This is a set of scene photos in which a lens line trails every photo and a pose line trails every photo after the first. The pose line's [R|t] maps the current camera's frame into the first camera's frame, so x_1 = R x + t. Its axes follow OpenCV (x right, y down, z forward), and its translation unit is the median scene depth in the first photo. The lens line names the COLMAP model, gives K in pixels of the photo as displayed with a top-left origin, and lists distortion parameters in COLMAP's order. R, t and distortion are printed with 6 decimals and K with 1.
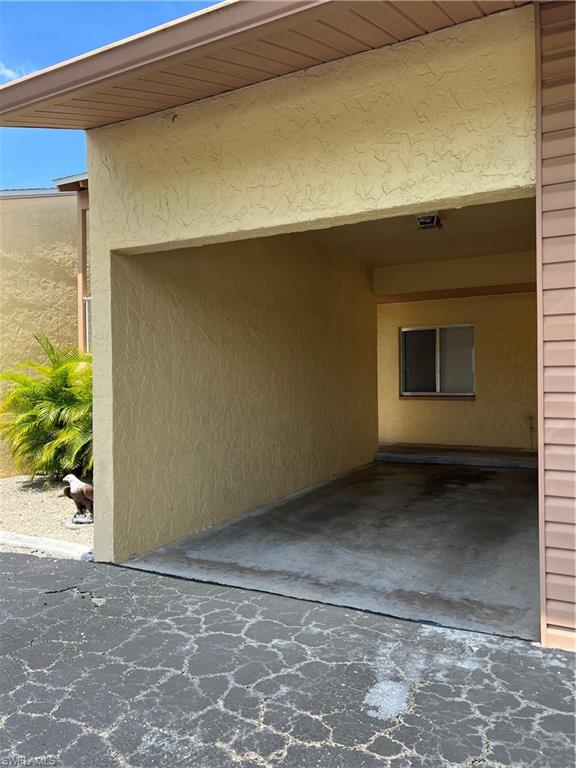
lens RADIAL K [[583.7, 0, 287.9], [0, 583.7, 385.7], [0, 0, 1]] dist [0.005572, 0.002346]
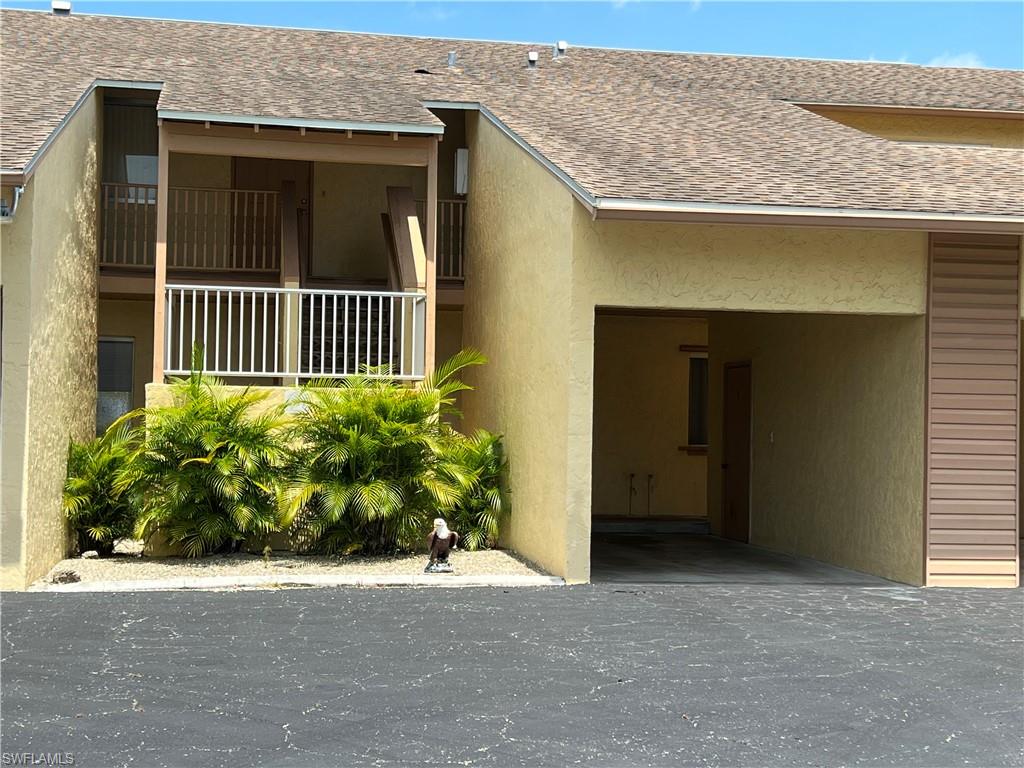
lens RADIAL K [[1533.4, 0, 513.1], [0, 1533.4, 383.6], [0, 0, 1]] dist [0.103125, 0.000000]
pose [[0.793190, 0.033114, 0.608073, -2.483004], [-0.026577, 0.999451, -0.019760, -0.019485], [-0.608394, -0.000488, 0.793635, -1.397305]]
